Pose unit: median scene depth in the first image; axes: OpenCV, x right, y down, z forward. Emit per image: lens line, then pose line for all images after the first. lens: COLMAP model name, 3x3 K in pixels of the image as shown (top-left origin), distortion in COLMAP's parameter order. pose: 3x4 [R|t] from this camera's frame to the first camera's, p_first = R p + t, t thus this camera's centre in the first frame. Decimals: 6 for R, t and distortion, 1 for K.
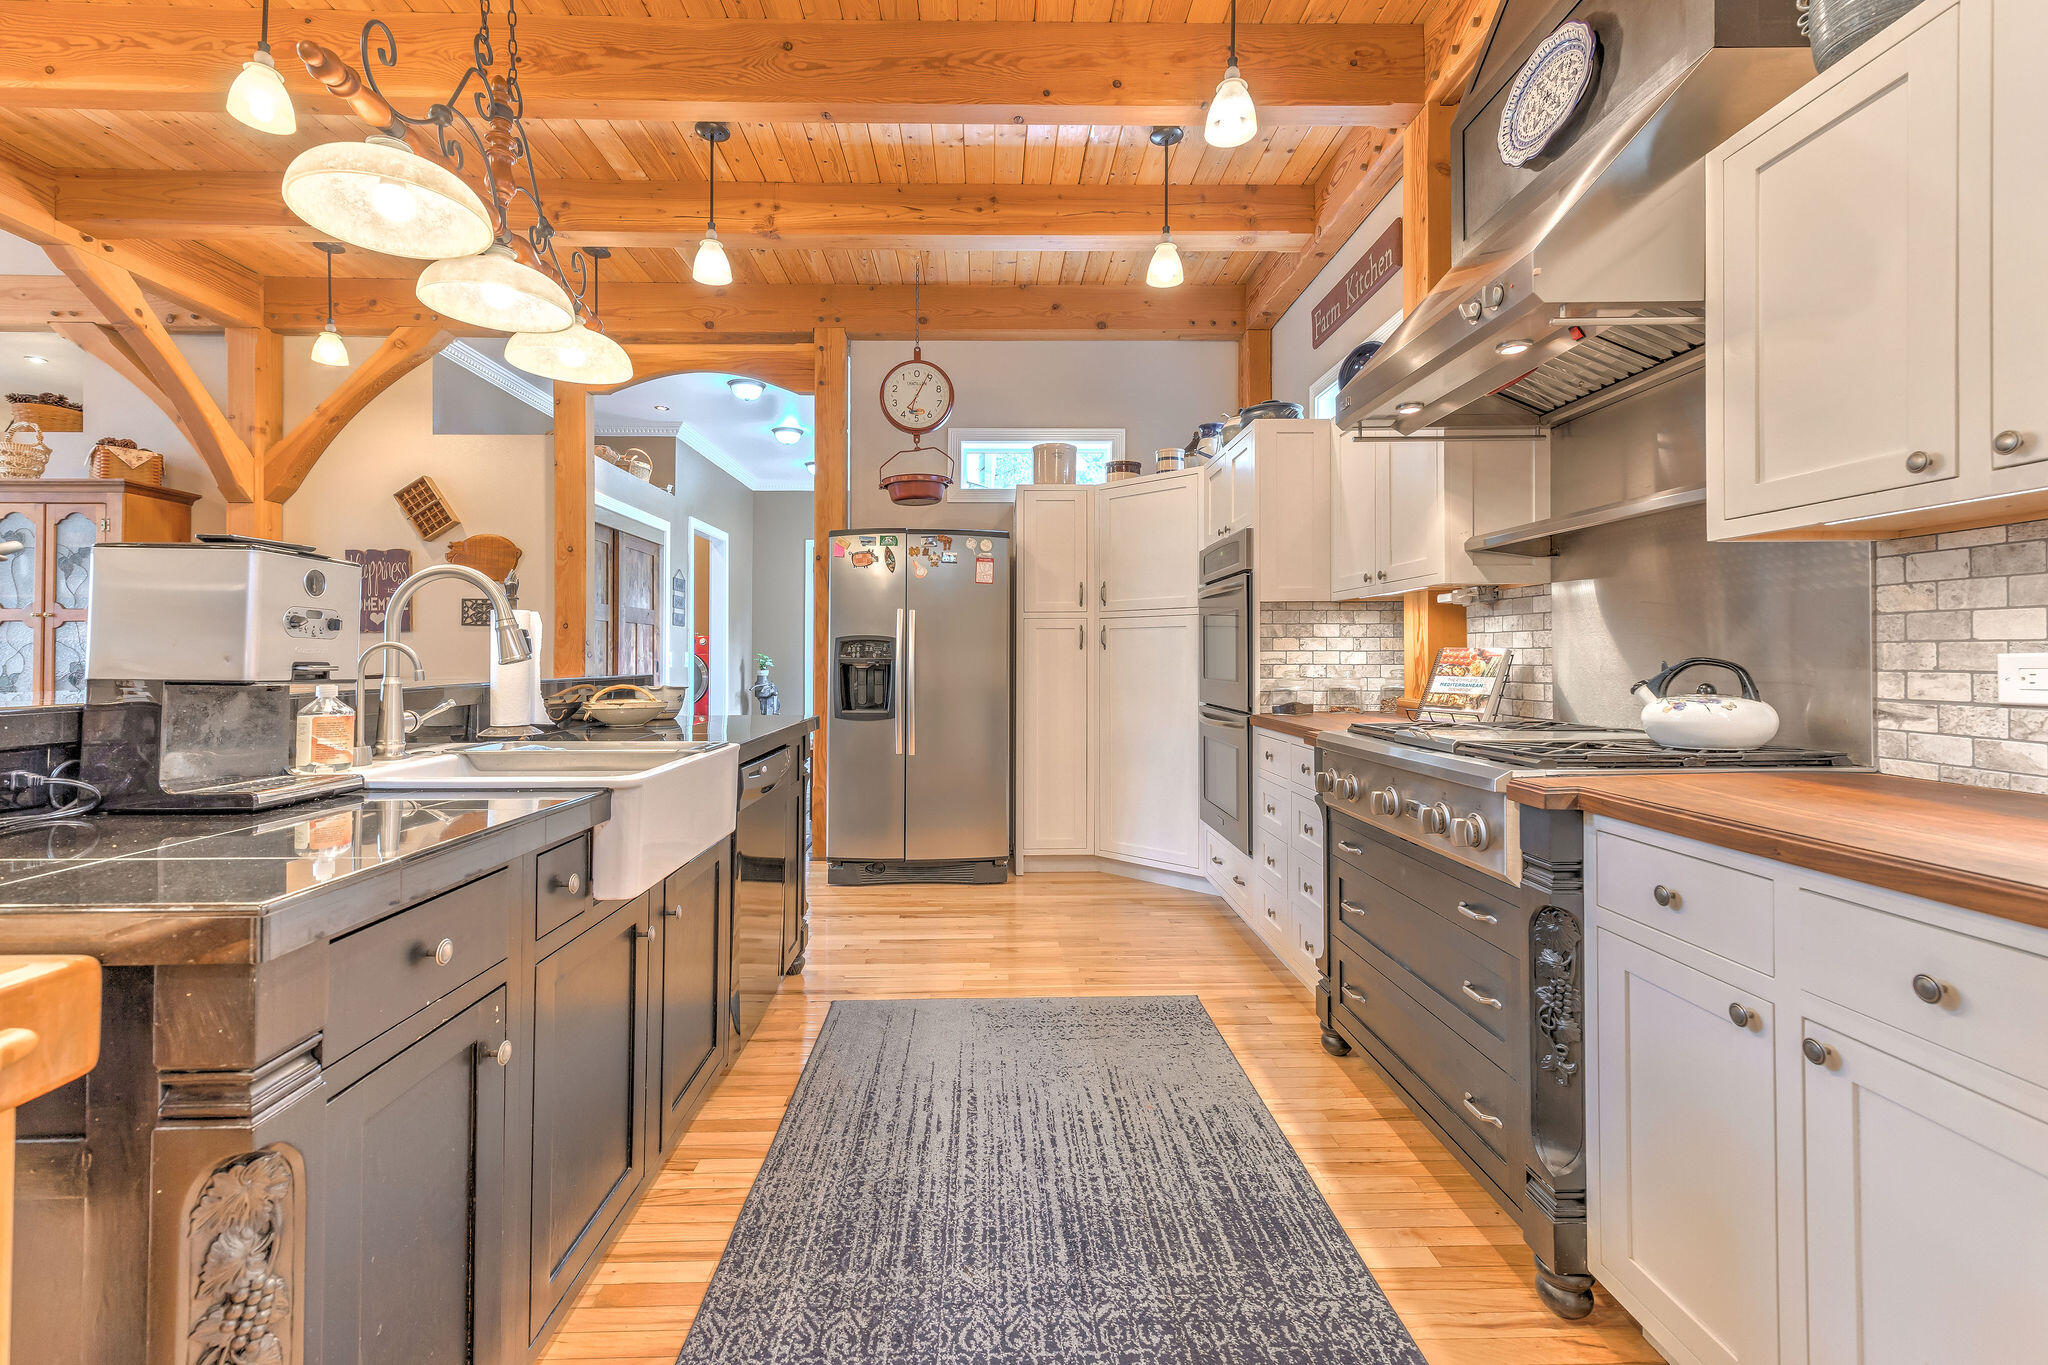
lens RADIAL K [[901.5, 0, 987.5], [0, 901.5, 642.3], [0, 0, 1]] dist [0.010874, 0.000328]
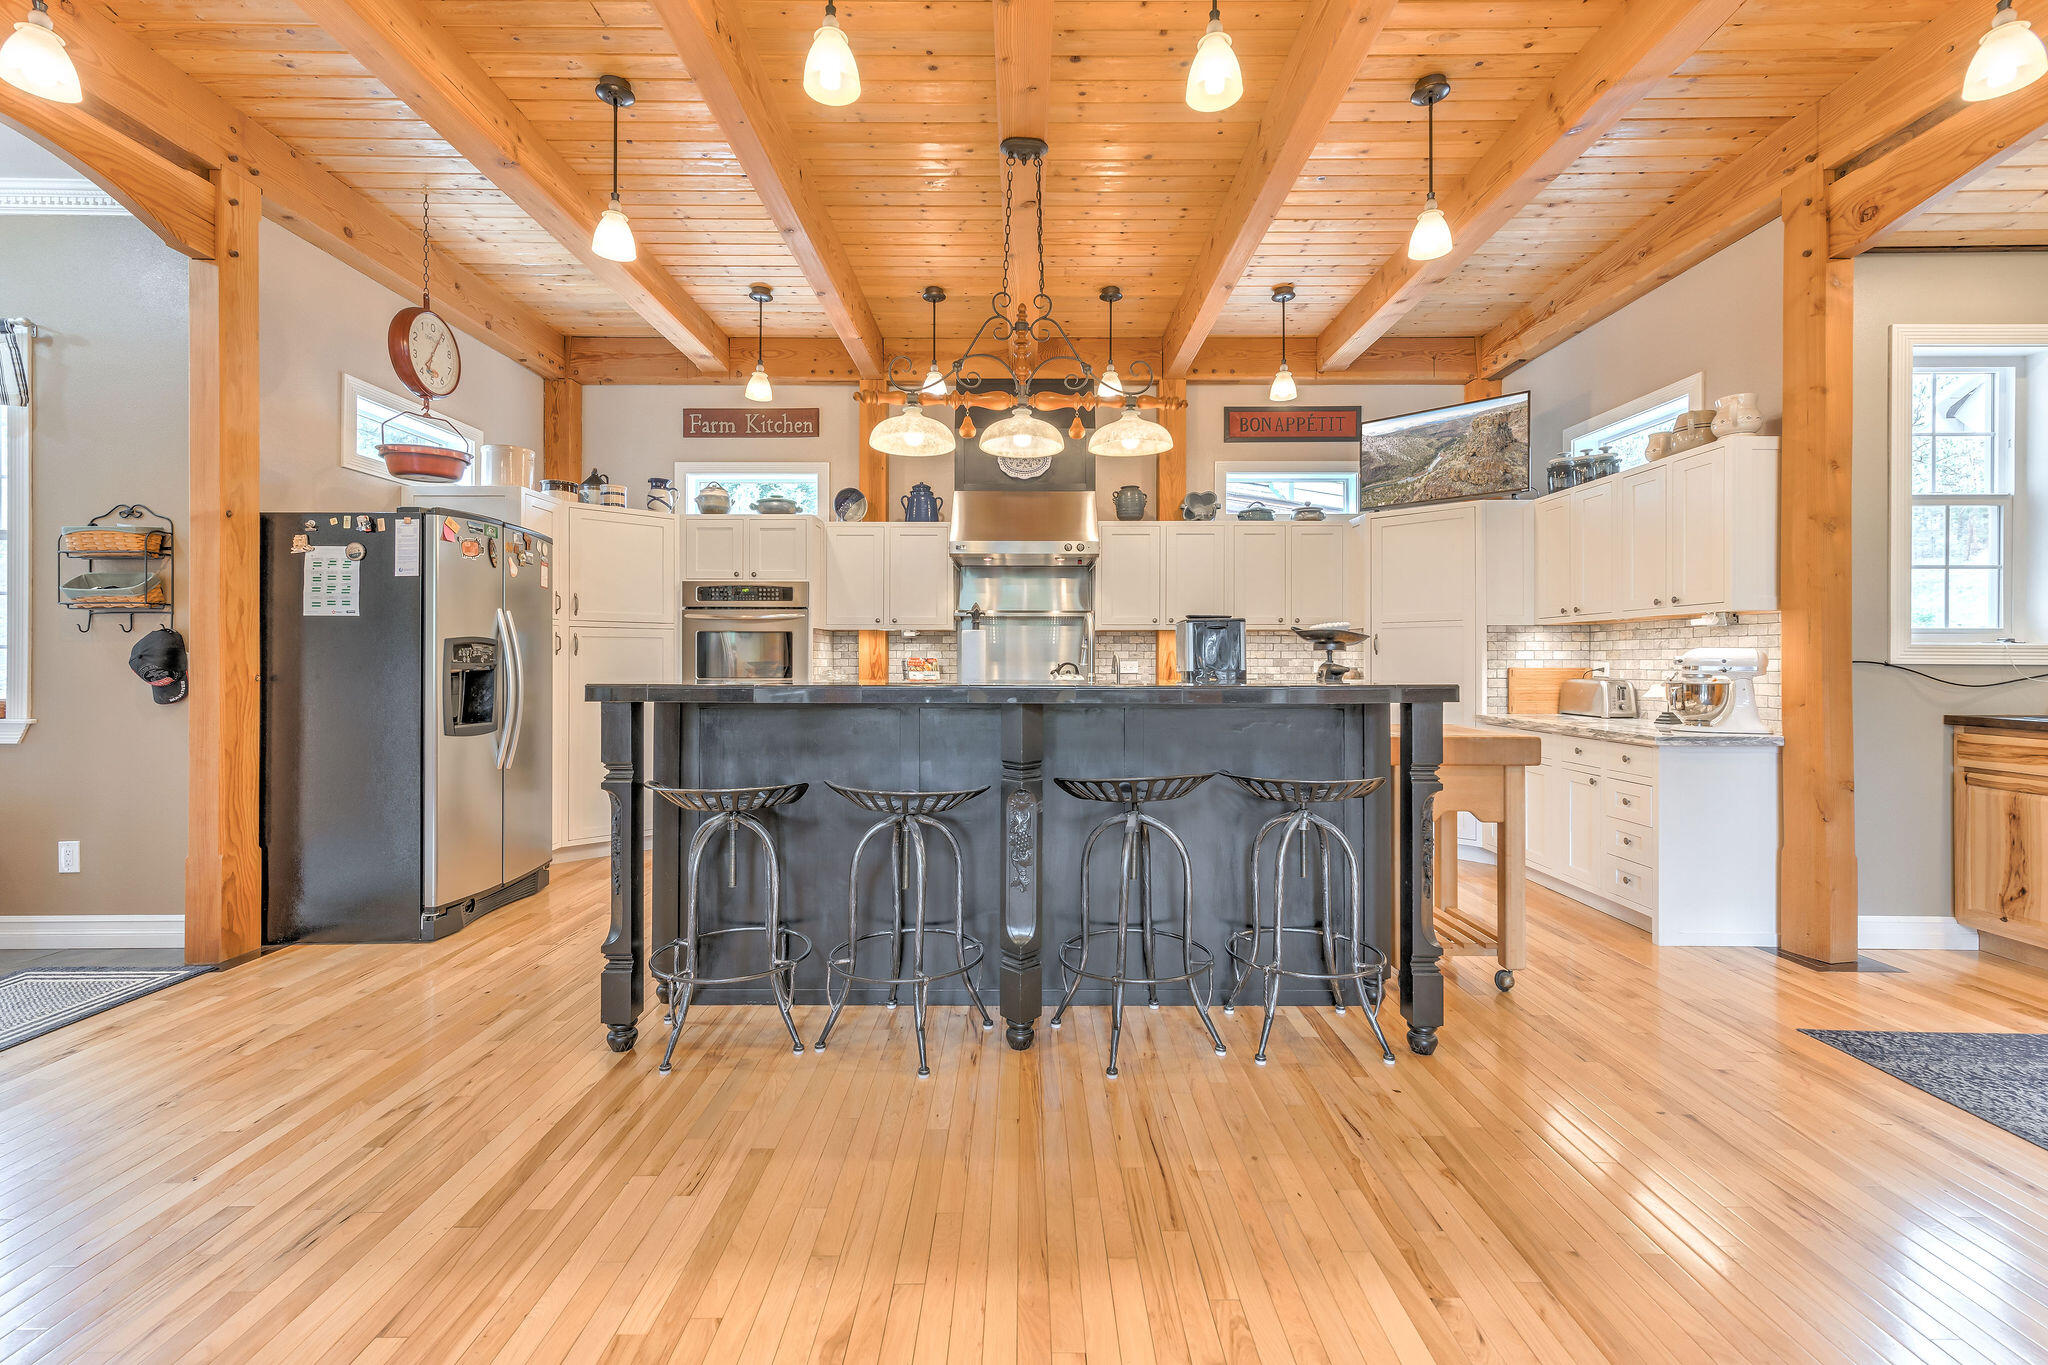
lens RADIAL K [[878.5, 0, 1022.1], [0, 878.5, 671.7], [0, 0, 1]] dist [0.008081, -0.000290]
pose [[0.017954, -0.010447, 0.999784, -1.020234], [-0.016966, 0.999798, 0.010751, 0.007877], [-0.999695, -0.017155, 0.017773, 0.483760]]
